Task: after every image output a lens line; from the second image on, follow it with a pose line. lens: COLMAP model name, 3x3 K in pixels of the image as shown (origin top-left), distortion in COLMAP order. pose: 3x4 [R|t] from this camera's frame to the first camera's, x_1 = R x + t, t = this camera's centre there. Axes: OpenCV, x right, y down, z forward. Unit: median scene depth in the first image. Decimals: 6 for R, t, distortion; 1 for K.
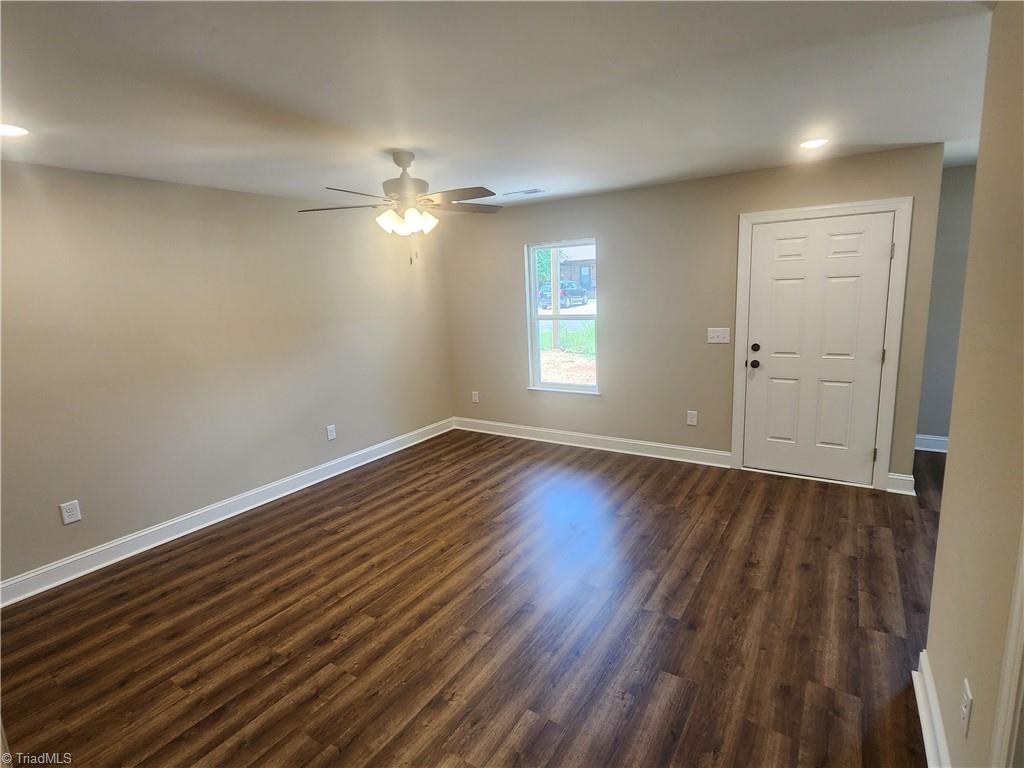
lens RADIAL K [[510.4, 0, 512.0], [0, 510.4, 384.0], [0, 0, 1]] dist [-0.013165, -0.000113]
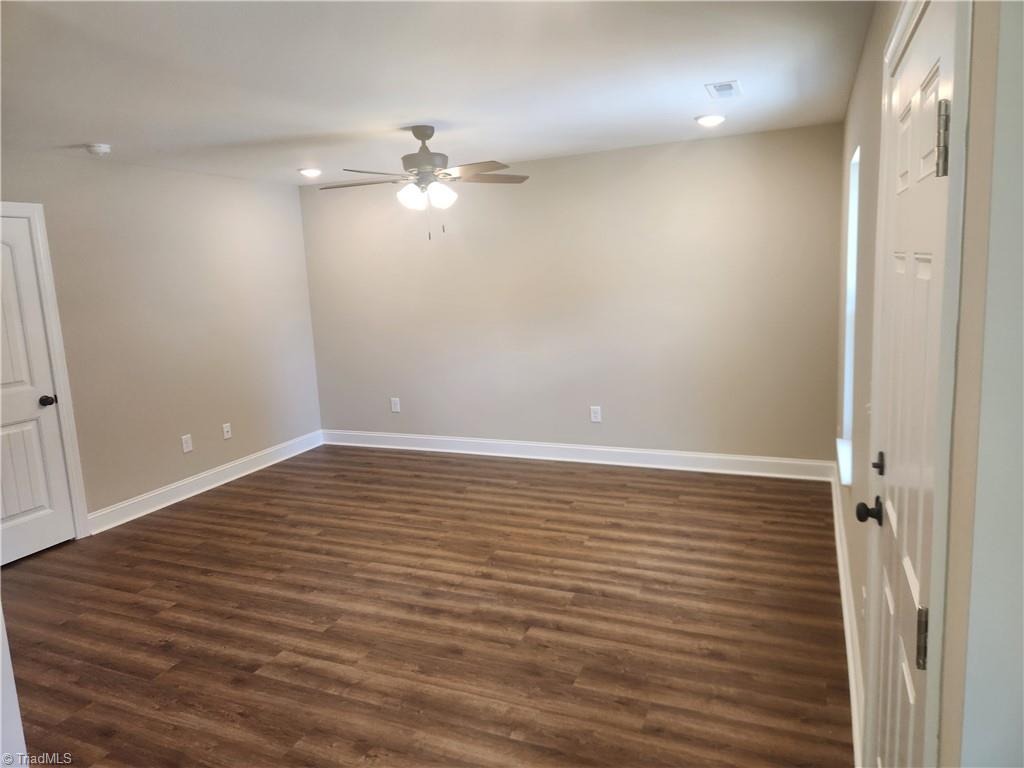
lens RADIAL K [[696.3, 0, 512.0], [0, 696.3, 384.0], [0, 0, 1]] dist [0.006555, -0.003993]
pose [[0.179720, 0.208537, -0.961360, 1.154741], [-0.150909, 0.971549, 0.182535, -0.231194], [0.972074, 0.112273, 0.206077, 0.908591]]
